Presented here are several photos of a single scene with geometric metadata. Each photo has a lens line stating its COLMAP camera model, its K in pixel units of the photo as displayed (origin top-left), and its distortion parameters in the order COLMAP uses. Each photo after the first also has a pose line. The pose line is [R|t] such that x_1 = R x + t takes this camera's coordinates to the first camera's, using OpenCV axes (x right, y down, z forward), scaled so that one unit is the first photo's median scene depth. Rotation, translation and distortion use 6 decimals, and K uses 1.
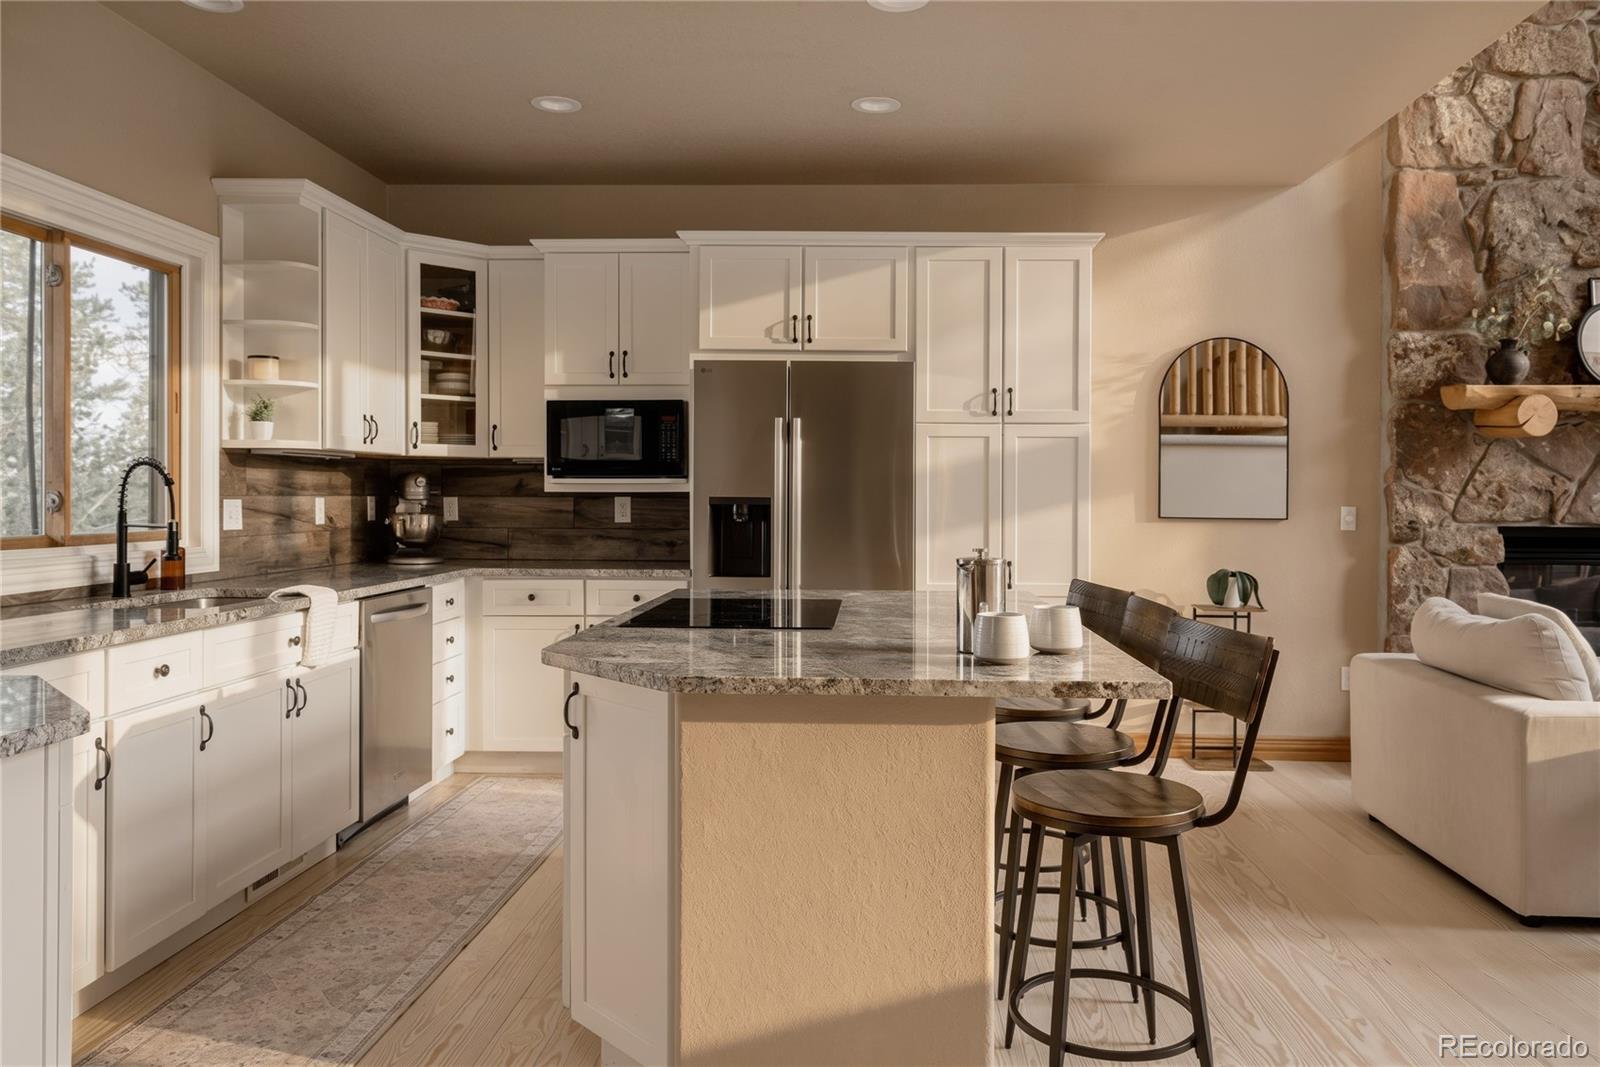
lens RADIAL K [[1174.0, 0, 842.1], [0, 1174.0, 505.5], [0, 0, 1]] dist [0.003623, -0.000622]
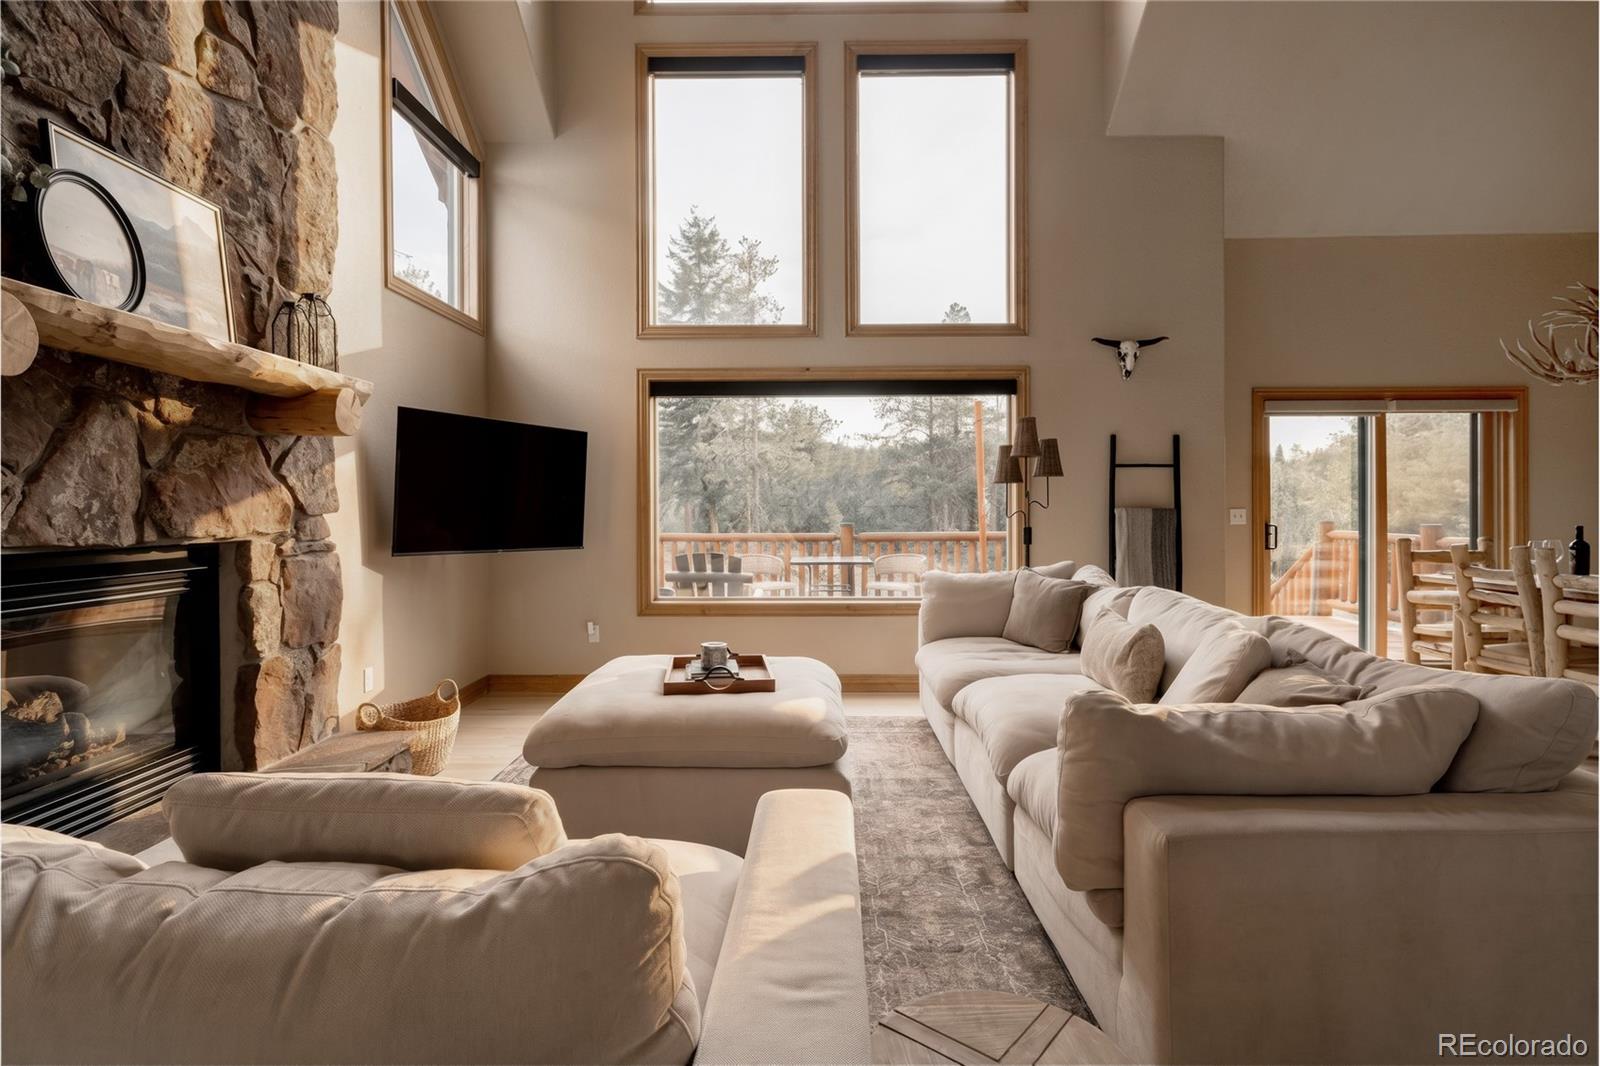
lens RADIAL K [[785.0, 0, 798.2], [0, 785.0, 502.3], [0, 0, 1]] dist [-0.002882, 0.004434]
pose [[-0.015515, -0.005487, 0.999865, 0.244368], [0.011001, 0.999923, 0.005659, -0.004295], [-0.999819, 0.011087, -0.015454, 0.637032]]
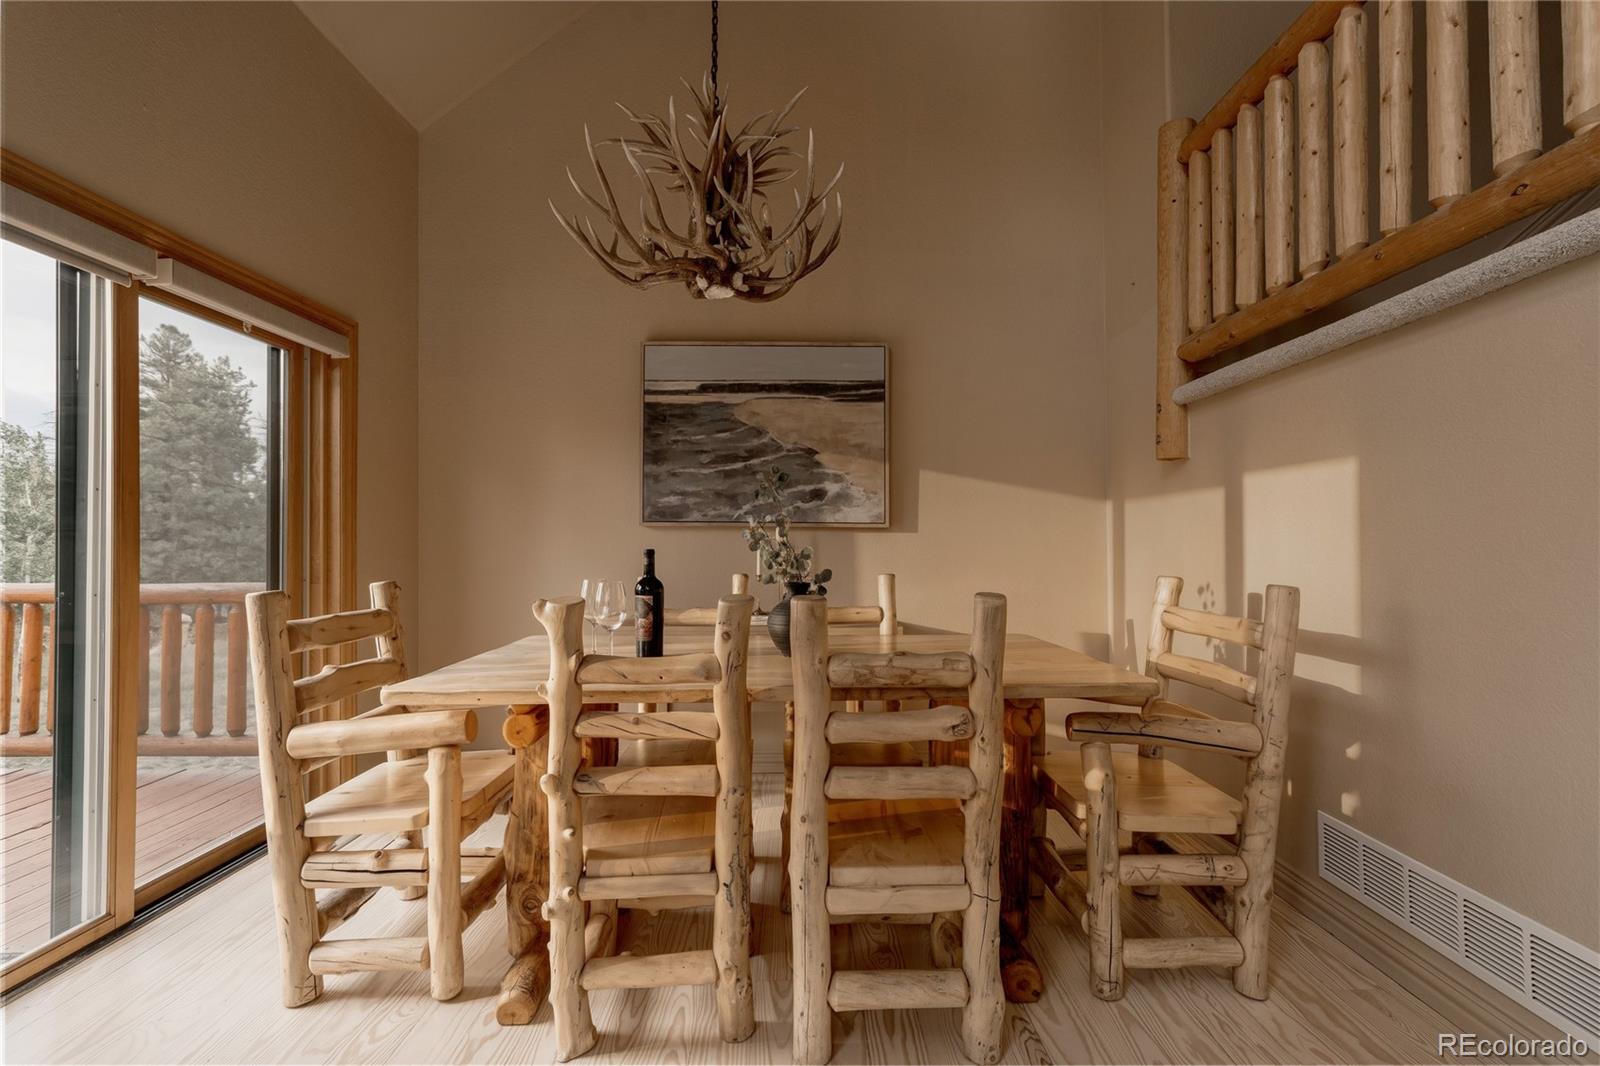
lens RADIAL K [[720.1, 0, 799.2], [0, 720.1, 537.0], [0, 0, 1]] dist [-0.003844, -0.000147]
pose [[-0.999353, -0.005642, -0.035528, 1.012862], [-0.005579, 0.999983, -0.001854, 0.029663], [0.035538, -0.001655, -0.999367, 0.189222]]
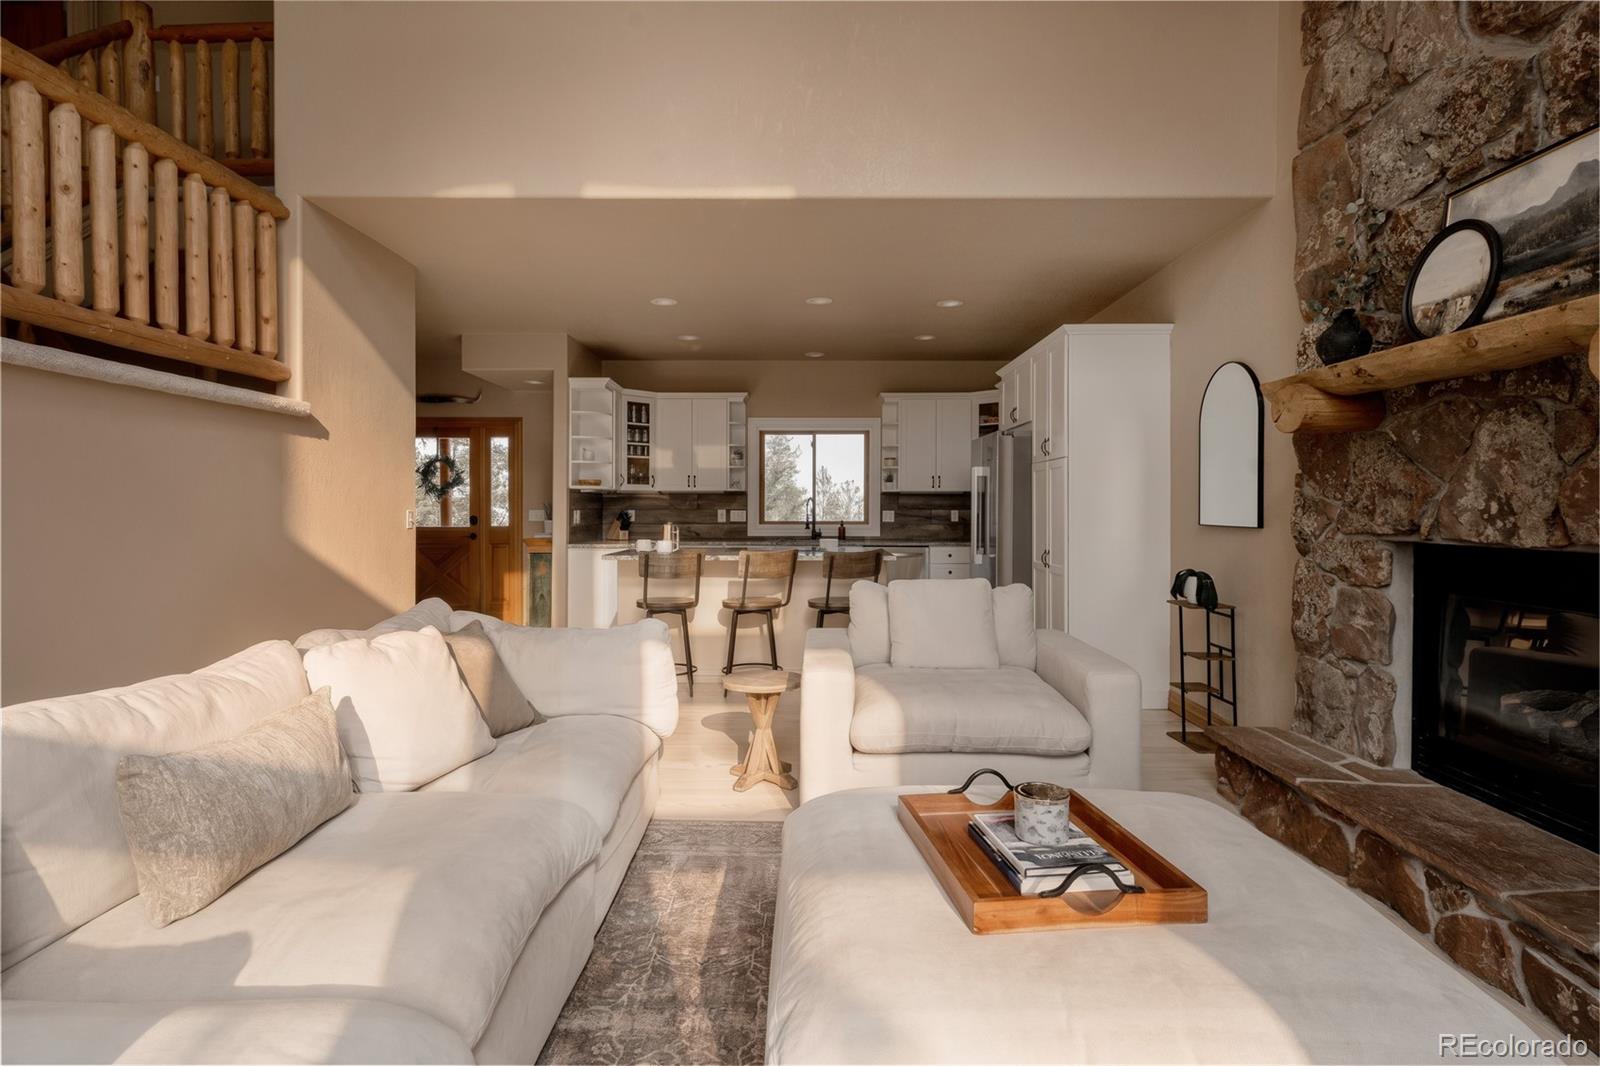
lens RADIAL K [[828.2, 0, 804.5], [0, 828.2, 524.7], [0, 0, 1]] dist [-0.007637, 0.001944]
pose [[0.033390, 0.012550, -0.999364, 1.118292], [-0.011512, 0.999860, 0.012172, 0.004758], [0.999376, 0.011098, 0.033530, 0.592077]]
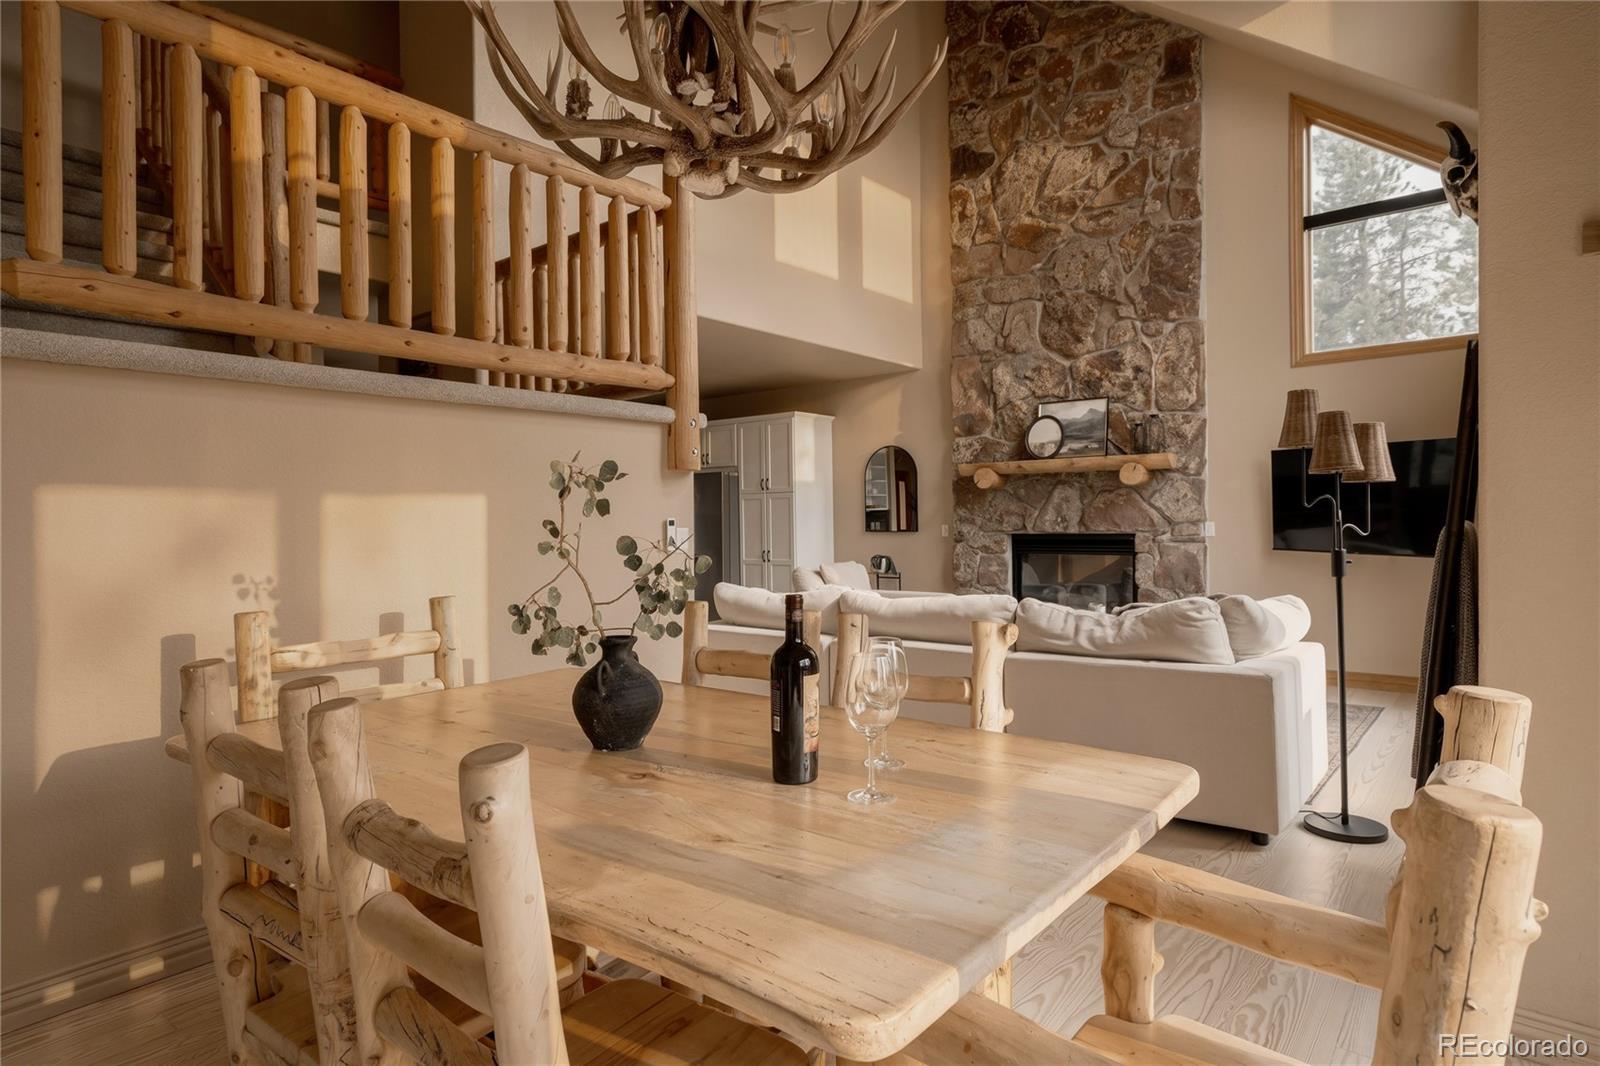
lens RADIAL K [[903.1, 0, 791.3], [0, 903.1, 530.3], [0, 0, 1]] dist [0.002826, 0.000274]
pose [[0.795559, -0.014100, -0.605712, 1.196703], [0.009125, 0.999895, -0.011292, 0.026039], [0.605808, 0.003456, 0.795604, -0.411255]]
